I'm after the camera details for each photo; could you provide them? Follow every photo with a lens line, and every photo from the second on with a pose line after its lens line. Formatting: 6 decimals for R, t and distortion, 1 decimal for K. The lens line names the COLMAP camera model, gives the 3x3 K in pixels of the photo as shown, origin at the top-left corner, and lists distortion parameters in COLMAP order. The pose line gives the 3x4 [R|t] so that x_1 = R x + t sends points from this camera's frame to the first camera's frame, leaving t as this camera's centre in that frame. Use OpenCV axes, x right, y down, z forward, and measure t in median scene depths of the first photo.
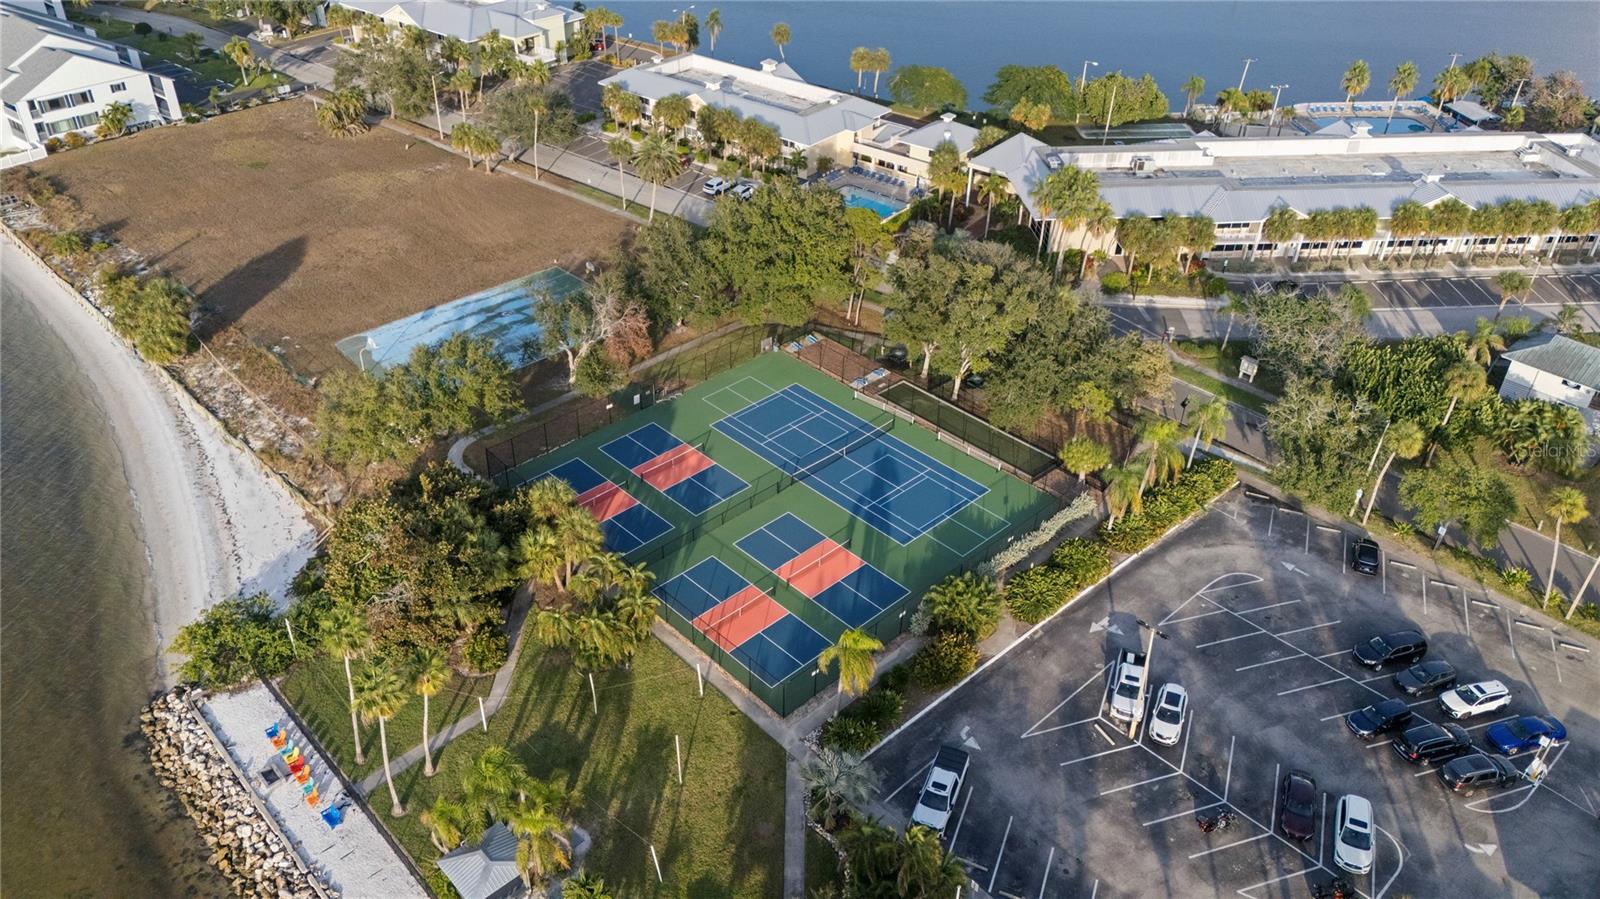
lens RADIAL K [[1184.4, 0, 800.0], [0, 1184.4, 449.5], [0, 0, 1]] dist [0.095544, -0.095975]
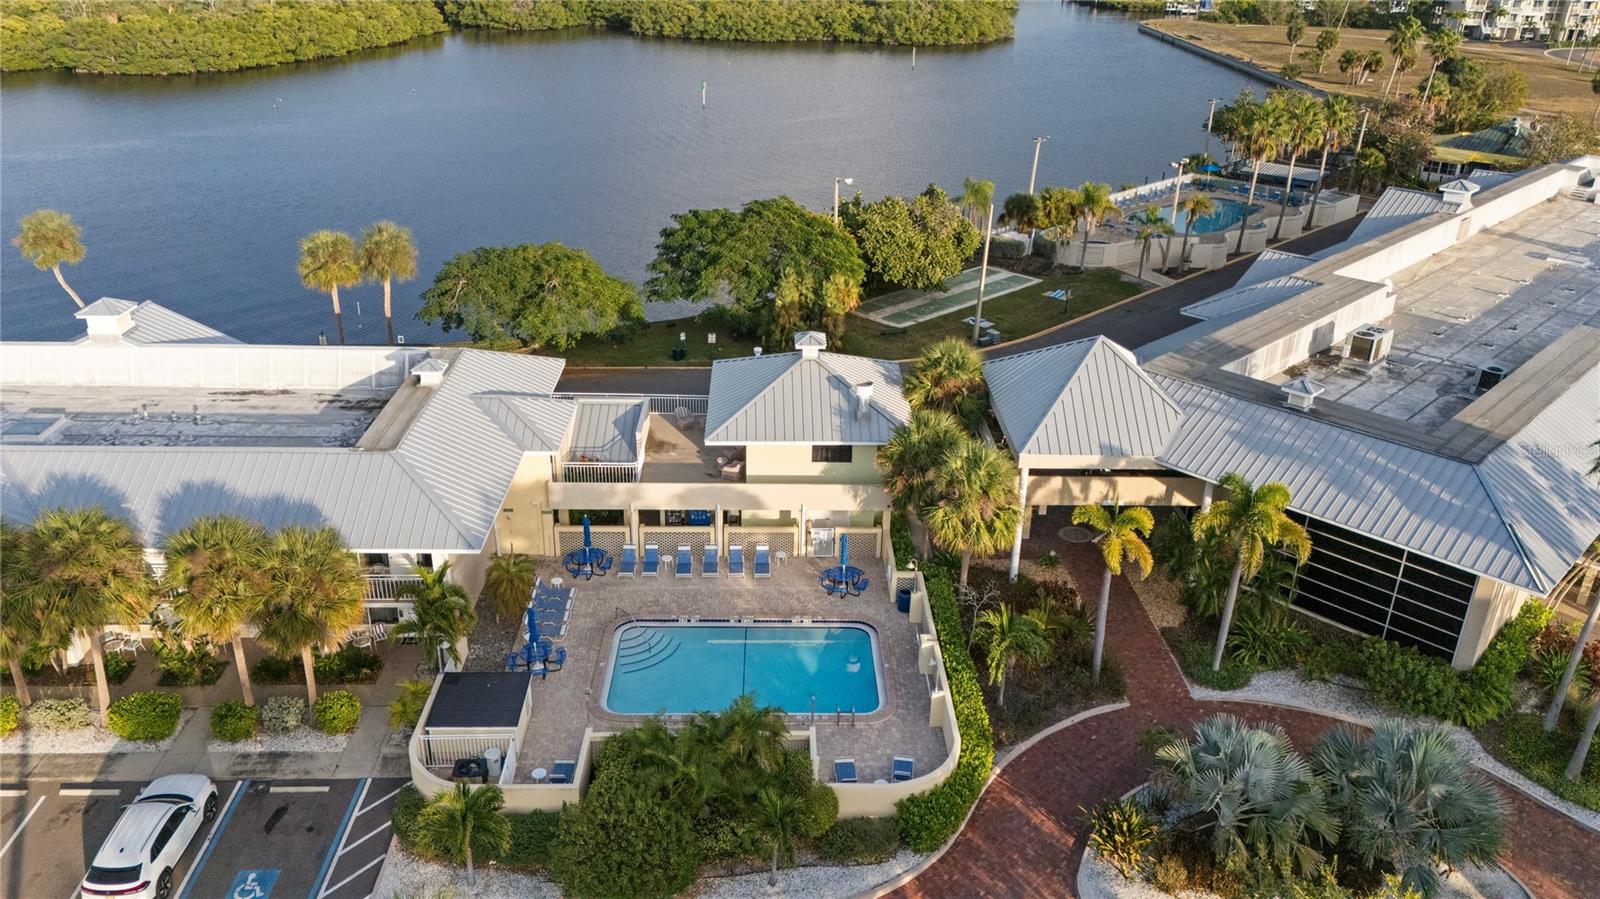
lens RADIAL K [[1171.1, 0, 800.0], [0, 1171.1, 449.5], [0, 0, 1]] dist [0.091643, -0.089517]
pose [[0.768629, -0.271286, 0.579321, -0.083248], [0.352432, 0.935370, -0.029582, -0.245256], [-0.533854, 0.226909, 0.814563, 0.751781]]
